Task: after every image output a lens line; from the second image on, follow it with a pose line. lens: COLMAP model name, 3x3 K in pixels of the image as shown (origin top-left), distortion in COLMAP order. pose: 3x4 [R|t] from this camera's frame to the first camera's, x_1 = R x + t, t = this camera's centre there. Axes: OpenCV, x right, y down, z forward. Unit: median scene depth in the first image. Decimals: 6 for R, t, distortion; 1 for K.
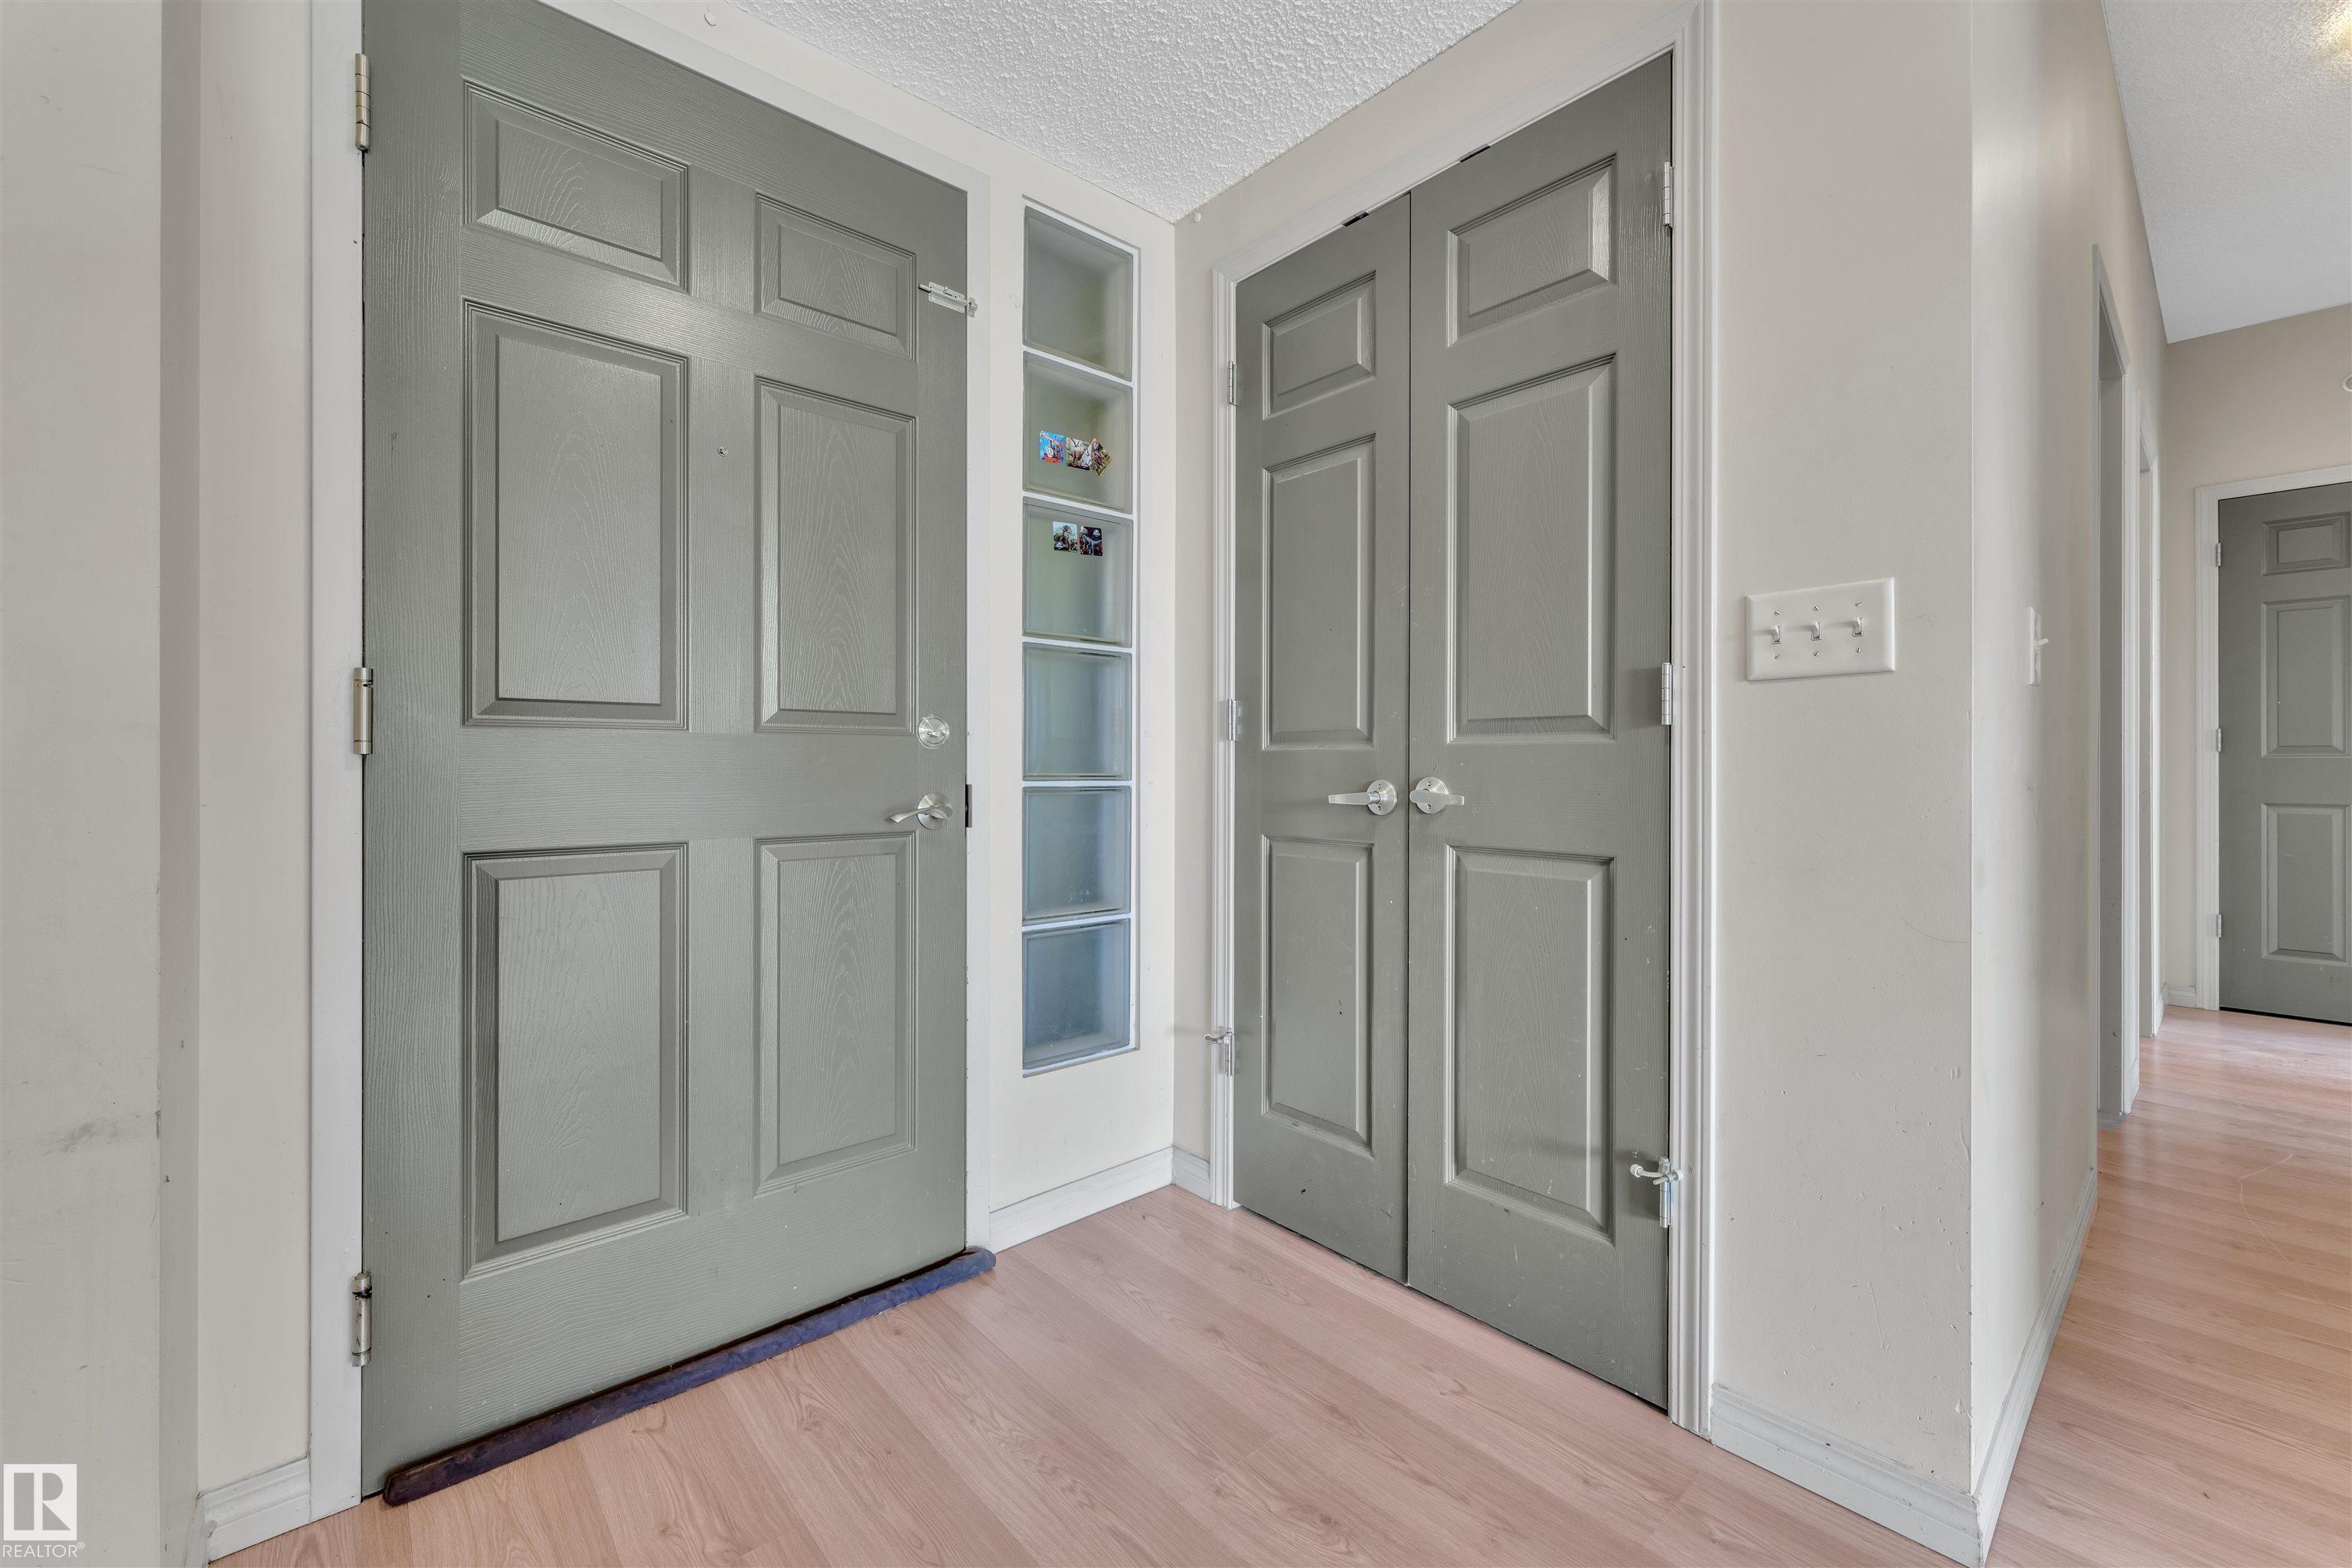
lens RADIAL K [[941.8, 0, 1175.6], [0, 941.8, 770.6], [0, 0, 1]] dist [0.000456, -0.000151]
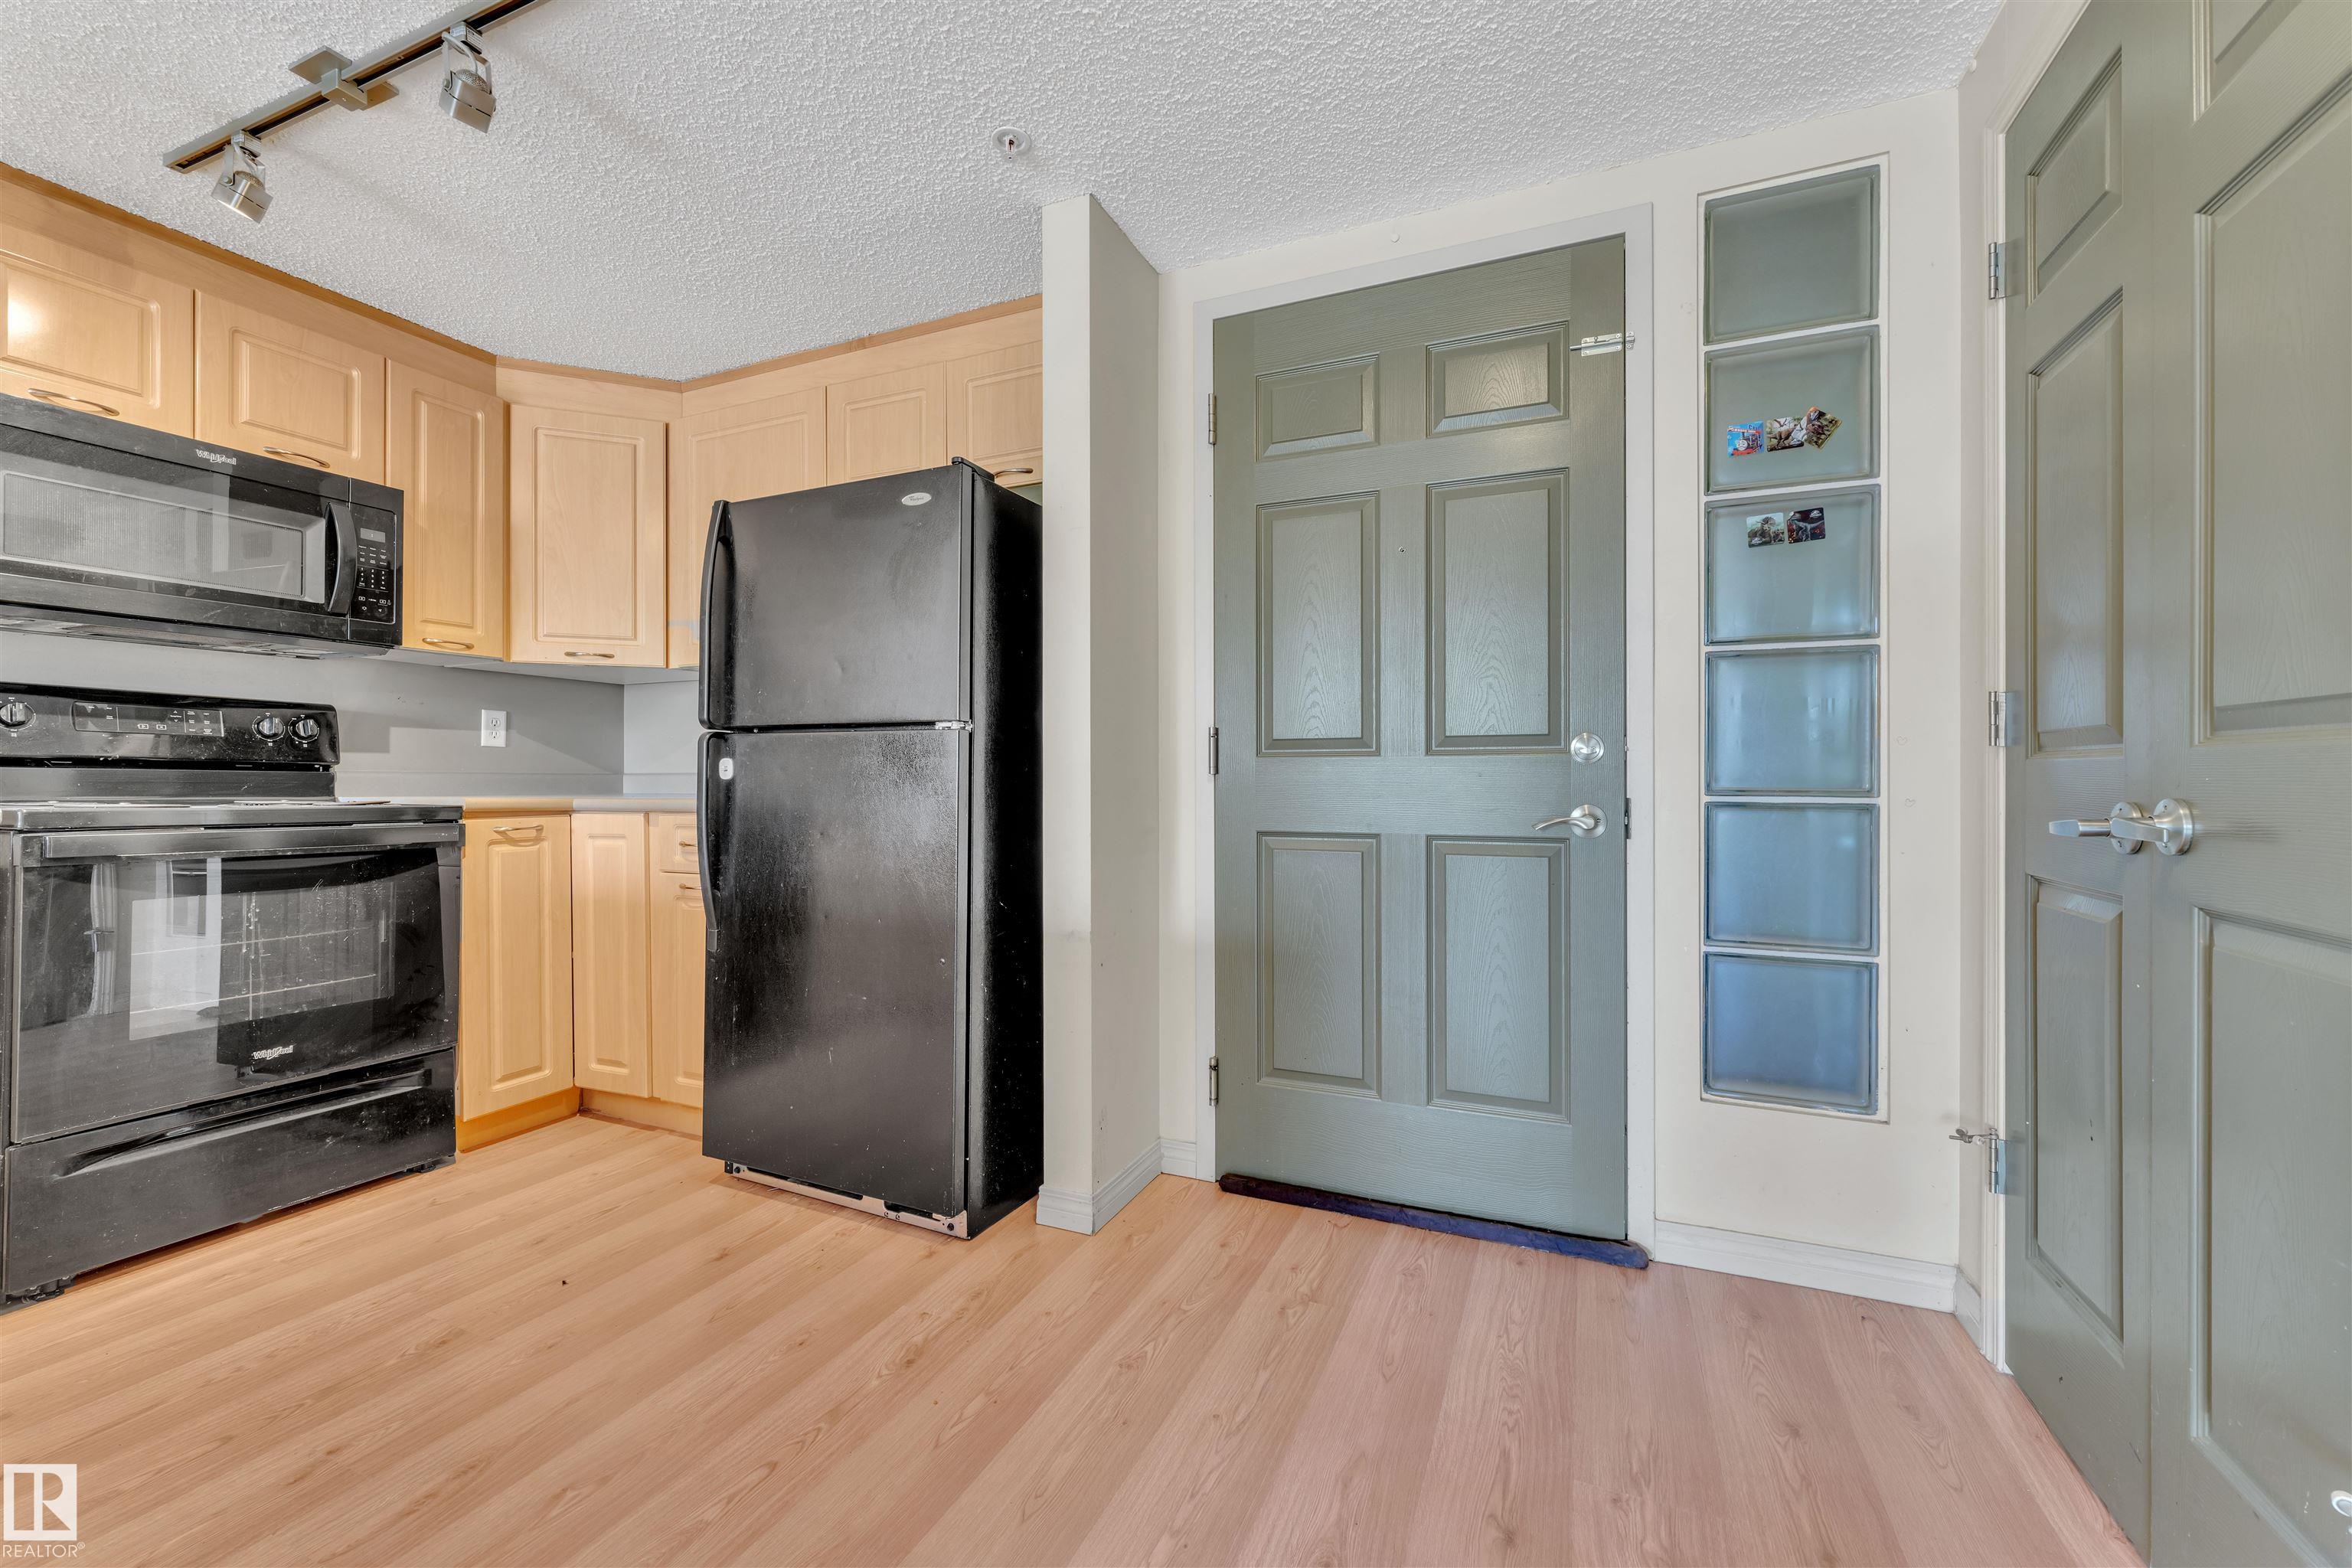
lens RADIAL K [[941.8, 0, 1168.7], [0, 941.8, 785.0], [0, 0, 1]] dist [0.000456, -0.000151]
pose [[0.426967, 0.005683, -0.904249, 0.507831], [-0.002453, 0.999984, 0.005126, -0.003560], [0.904264, 0.000029, 0.426974, 0.092193]]
